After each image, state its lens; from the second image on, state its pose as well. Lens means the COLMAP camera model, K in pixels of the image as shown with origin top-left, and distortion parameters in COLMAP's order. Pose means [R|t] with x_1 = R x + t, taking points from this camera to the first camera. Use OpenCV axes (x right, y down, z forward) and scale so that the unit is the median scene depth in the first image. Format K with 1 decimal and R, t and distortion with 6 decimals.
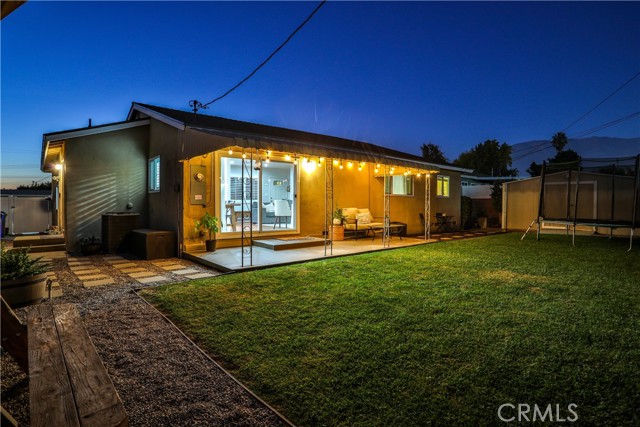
lens RADIAL K [[330.2, 0, 321.0], [0, 330.2, 205.0], [0, 0, 1]] dist [-0.065582, 0.028641]
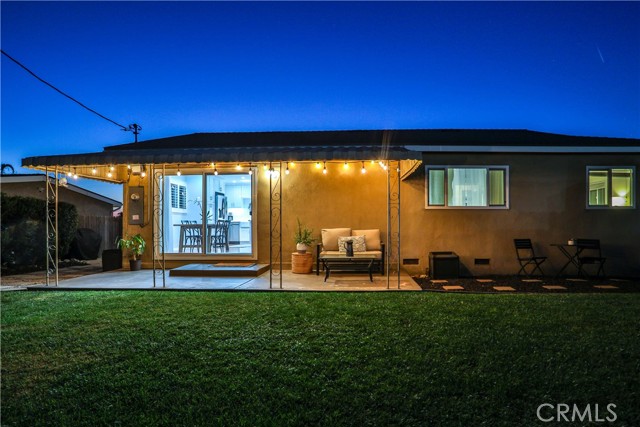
lens RADIAL K [[362.0, 0, 320.8], [0, 362.0, 227.1], [0, 0, 1]] dist [-0.050301, 0.000762]
pose [[0.729101, -0.003741, -0.684396, 0.634502], [0.001480, 0.999991, -0.003889, 0.009487], [0.684404, 0.001822, 0.729101, 0.447405]]
